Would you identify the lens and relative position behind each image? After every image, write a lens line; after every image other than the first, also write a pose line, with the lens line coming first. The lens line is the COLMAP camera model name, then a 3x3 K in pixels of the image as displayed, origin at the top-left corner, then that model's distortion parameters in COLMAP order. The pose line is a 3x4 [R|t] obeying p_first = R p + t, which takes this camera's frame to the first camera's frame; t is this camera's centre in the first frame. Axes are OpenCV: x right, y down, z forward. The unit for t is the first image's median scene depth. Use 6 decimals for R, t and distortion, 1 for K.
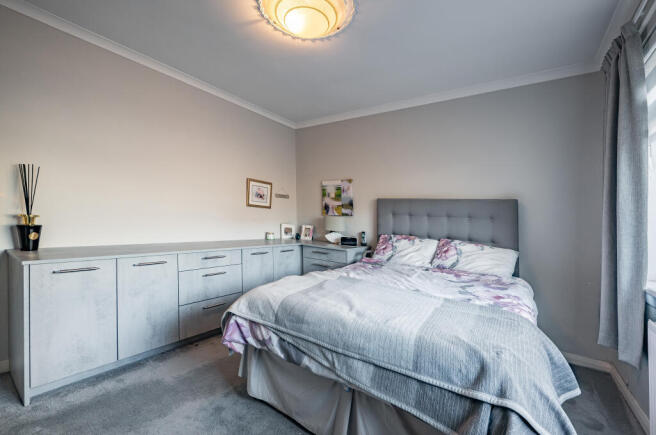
lens RADIAL K [[283.1, 0, 328.0], [0, 283.1, 217.5], [0, 0, 1]] dist [-0.002170, -0.000194]
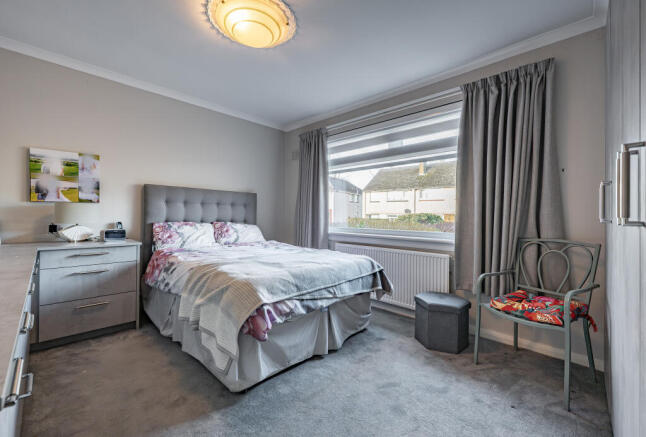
lens RADIAL K [[264.3, 0, 321.8], [0, 264.3, 201.9], [0, 0, 1]] dist [0.000132, -0.000022]
pose [[0.148083, 0.005210, 0.988961, -0.743982], [-0.005646, 0.999974, -0.004423, -0.011614], [-0.988959, -0.004928, 0.148109, 0.399713]]
